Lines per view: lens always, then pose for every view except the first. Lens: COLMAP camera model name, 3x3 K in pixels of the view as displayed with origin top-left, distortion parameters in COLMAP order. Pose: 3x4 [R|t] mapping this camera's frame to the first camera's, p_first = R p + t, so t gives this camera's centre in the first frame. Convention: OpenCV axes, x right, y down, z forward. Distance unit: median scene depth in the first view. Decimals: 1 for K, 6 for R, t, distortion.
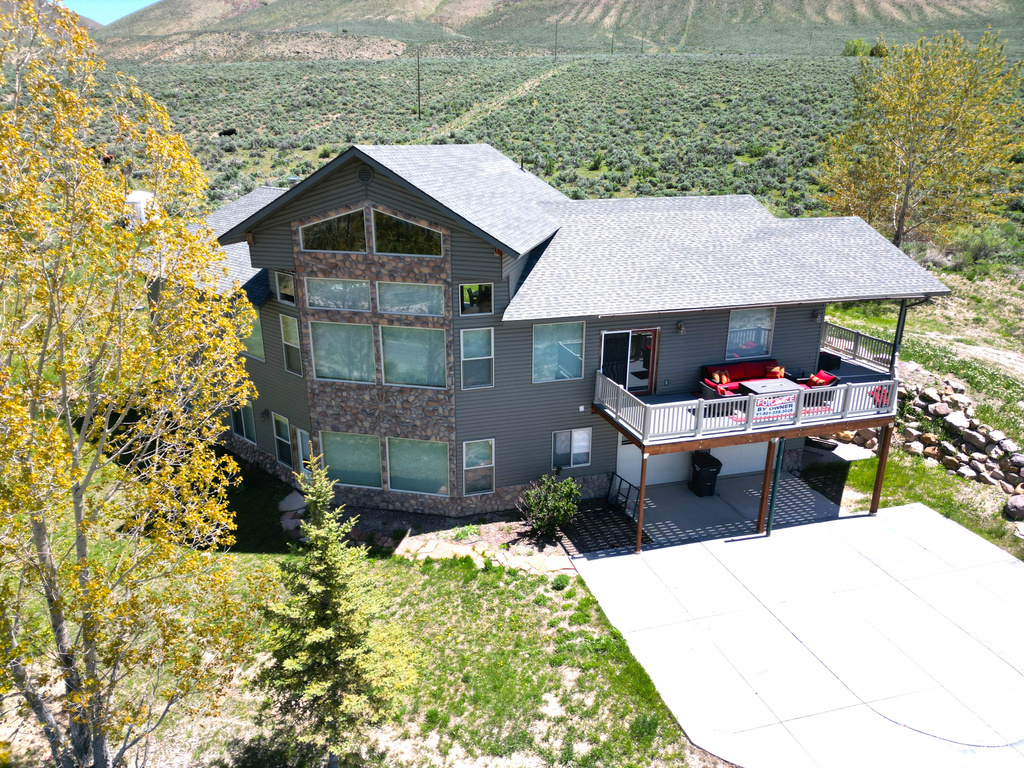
lens RADIAL K [[712.9, 0, 511.6], [0, 712.9, 382.7], [0, 0, 1]] dist [0.079308, -0.077237]
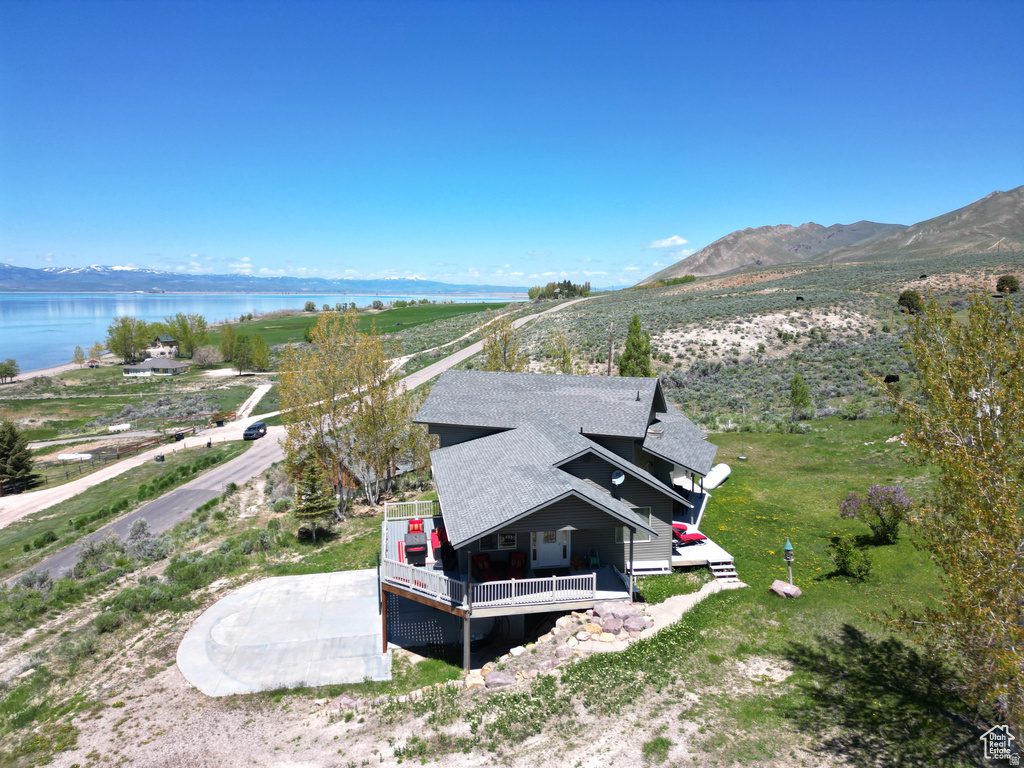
lens RADIAL K [[712.9, 0, 506.9], [0, 712.9, 383.1], [0, 0, 1]] dist [0.079308, -0.077237]
pose [[-0.128751, 0.121935, -0.984152, 1.737156], [-0.316690, 0.935391, 0.157325, -0.592329], [0.939750, 0.331927, -0.081817, 1.133597]]
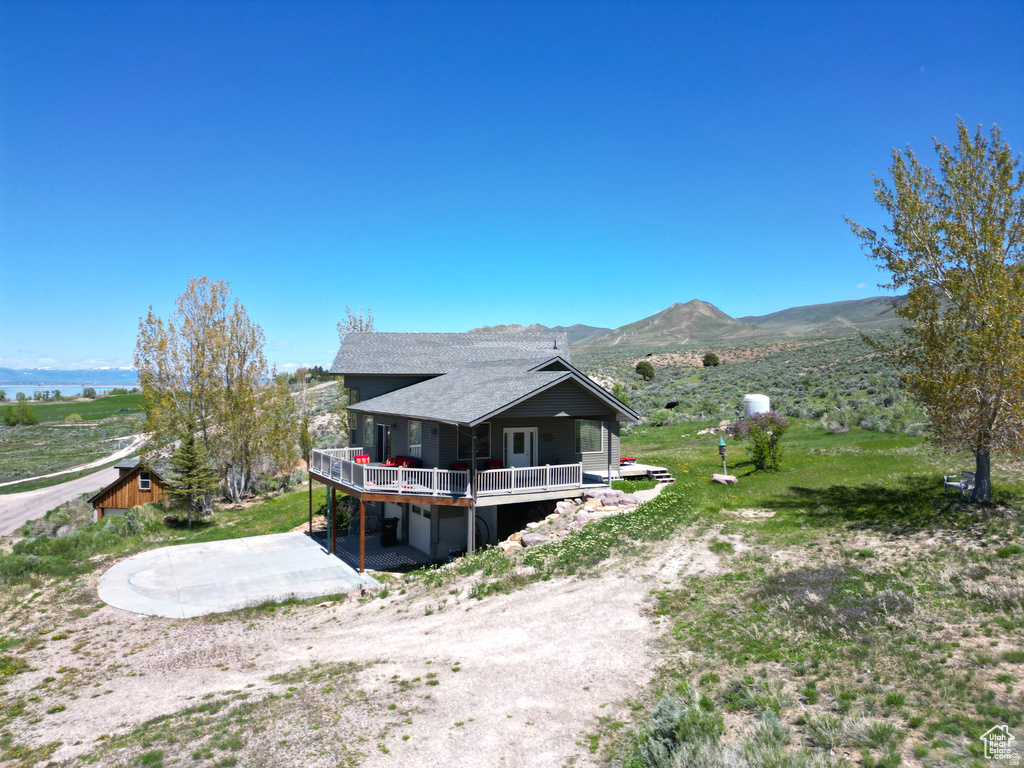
lens RADIAL K [[712.9, 0, 509.0], [0, 712.9, 382.3], [0, 0, 1]] dist [0.079308, -0.077237]
pose [[0.221656, -0.005548, -0.975109, 1.769005], [-0.314250, 0.946227, -0.076817, -0.125815], [0.923101, 0.323455, 0.207994, 0.842284]]
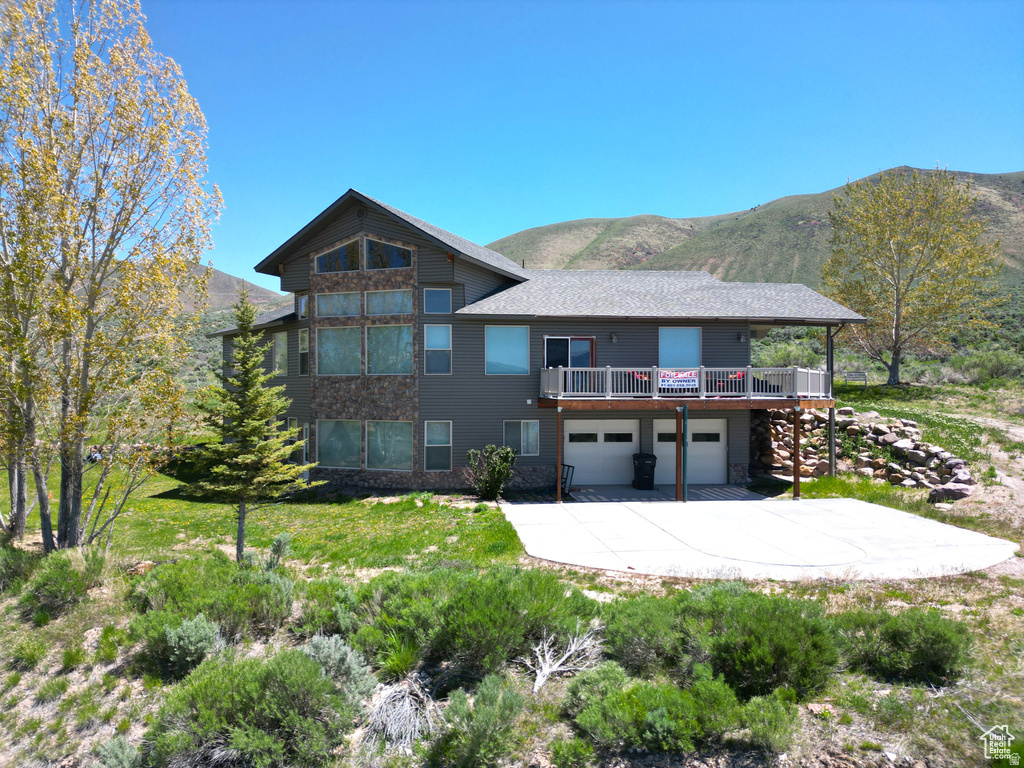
lens RADIAL K [[712.9, 0, 512.6], [0, 712.9, 383.4], [0, 0, 1]] dist [0.079308, -0.077237]
pose [[0.986689, -0.006069, -0.162505, 0.251950], [-0.046776, 0.946479, -0.319359, 0.368468], [0.155746, 0.322710, 0.933596, -0.110838]]
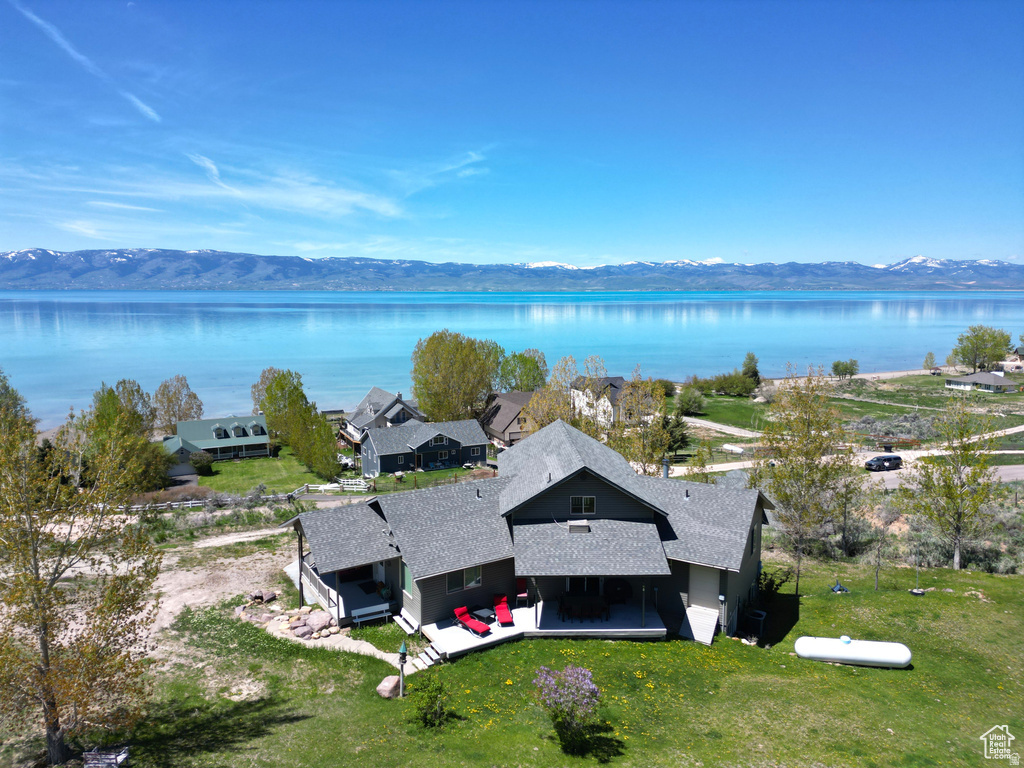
lens RADIAL K [[712.9, 0, 516.1], [0, 712.9, 393.1], [0, 0, 1]] dist [0.079308, -0.077237]
pose [[-0.968175, 0.030554, -0.248404, 0.489300], [-0.085332, 0.892749, 0.442400, -1.276836], [0.235280, 0.449518, -0.861729, 2.591183]]
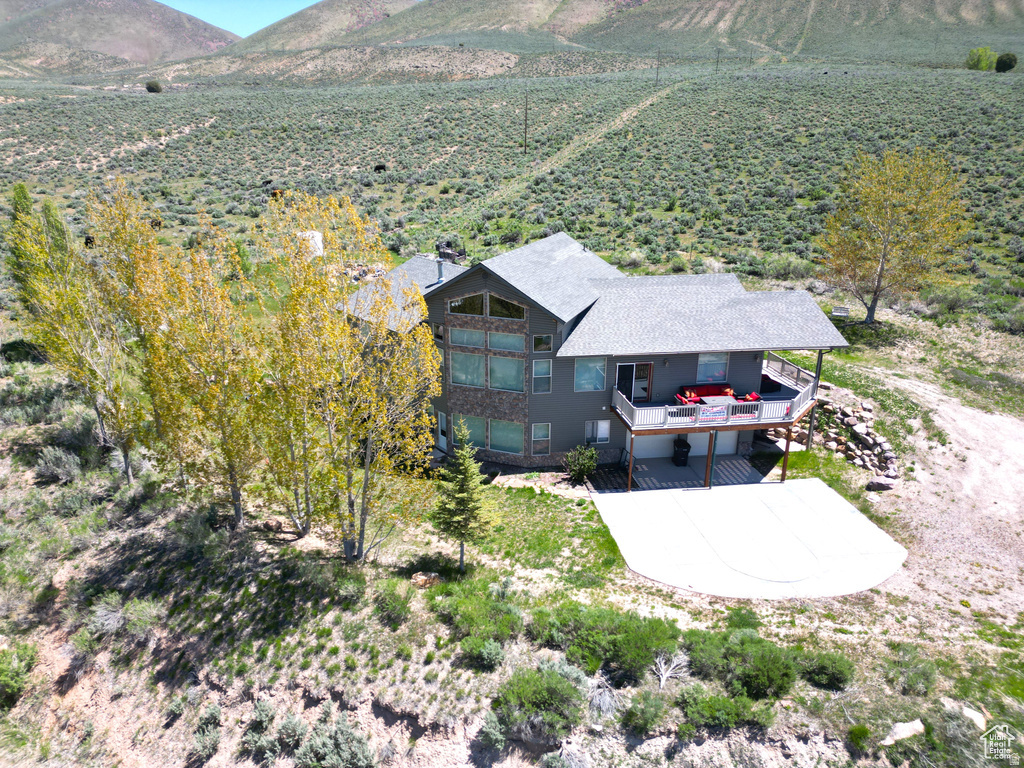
lens RADIAL K [[712.9, 0, 511.9], [0, 712.9, 383.9], [0, 0, 1]] dist [0.079308, -0.077237]
pose [[0.990086, 0.045410, -0.132921, 0.099235], [-0.045485, 0.998962, 0.002473, -0.014827], [0.132895, 0.003598, 0.991124, -0.666570]]
